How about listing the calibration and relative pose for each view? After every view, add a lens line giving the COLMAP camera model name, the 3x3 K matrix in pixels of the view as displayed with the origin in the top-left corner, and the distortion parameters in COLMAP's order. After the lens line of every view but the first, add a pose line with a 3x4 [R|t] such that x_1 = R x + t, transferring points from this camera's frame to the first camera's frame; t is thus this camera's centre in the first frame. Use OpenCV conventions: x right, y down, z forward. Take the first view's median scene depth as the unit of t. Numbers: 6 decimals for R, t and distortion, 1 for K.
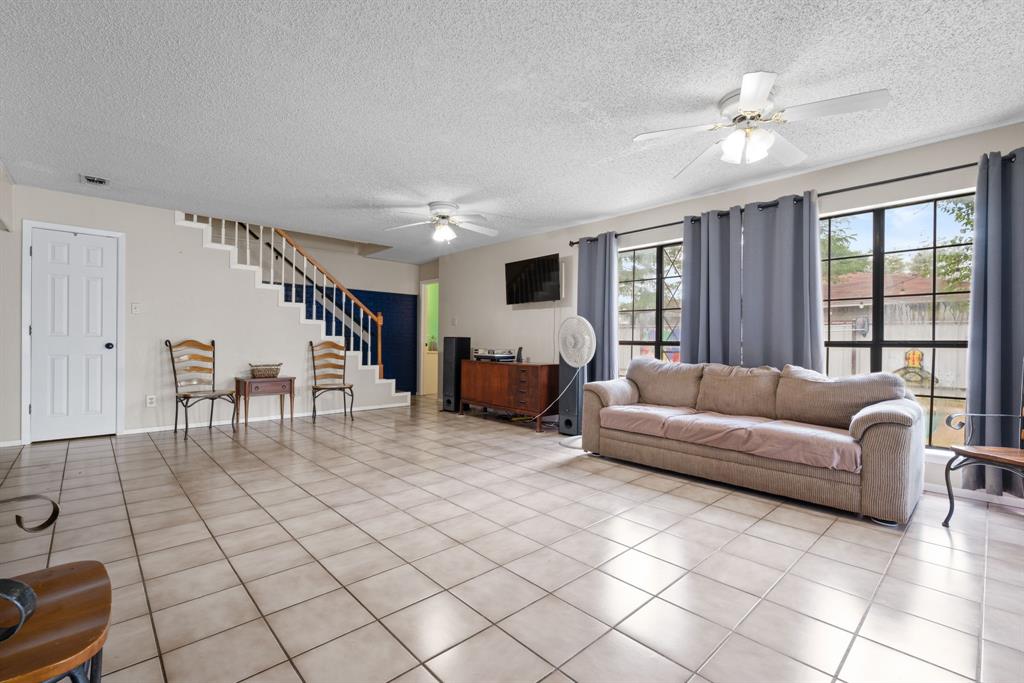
lens RADIAL K [[455.6, 0, 514.5], [0, 455.6, 345.9], [0, 0, 1]] dist [0.003139, -0.000682]
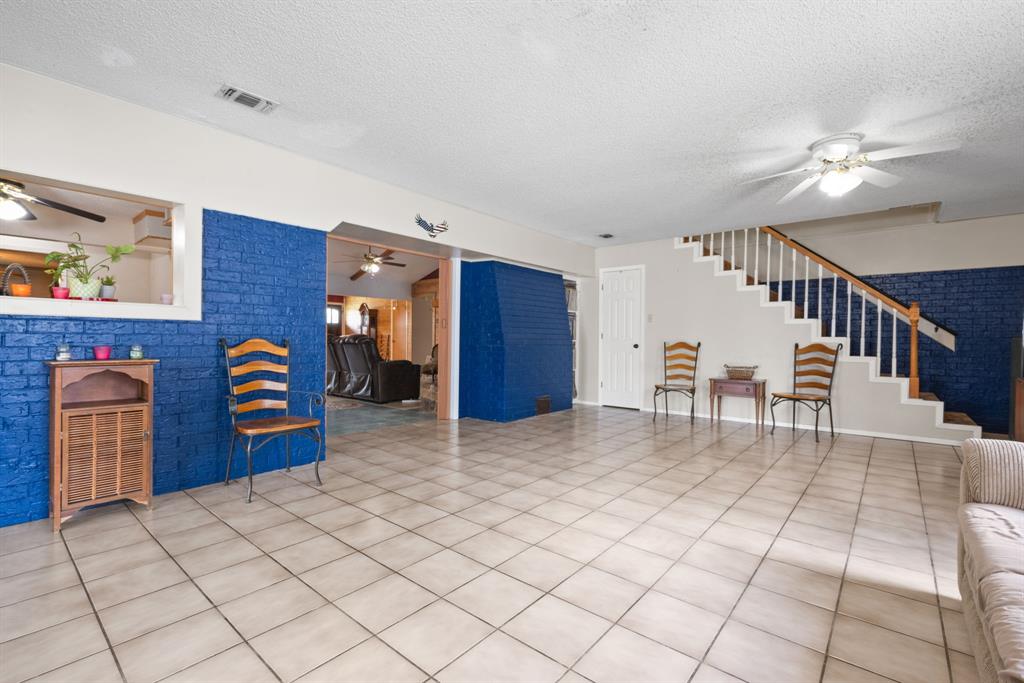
lens RADIAL K [[455.6, 0, 513.9], [0, 455.6, 338.8], [0, 0, 1]] dist [0.003139, -0.000682]
pose [[0.116825, -0.011170, -0.993090, 0.425403], [-0.018066, 0.999747, -0.013370, 0.002847], [0.992988, 0.019503, 0.116594, 0.415532]]
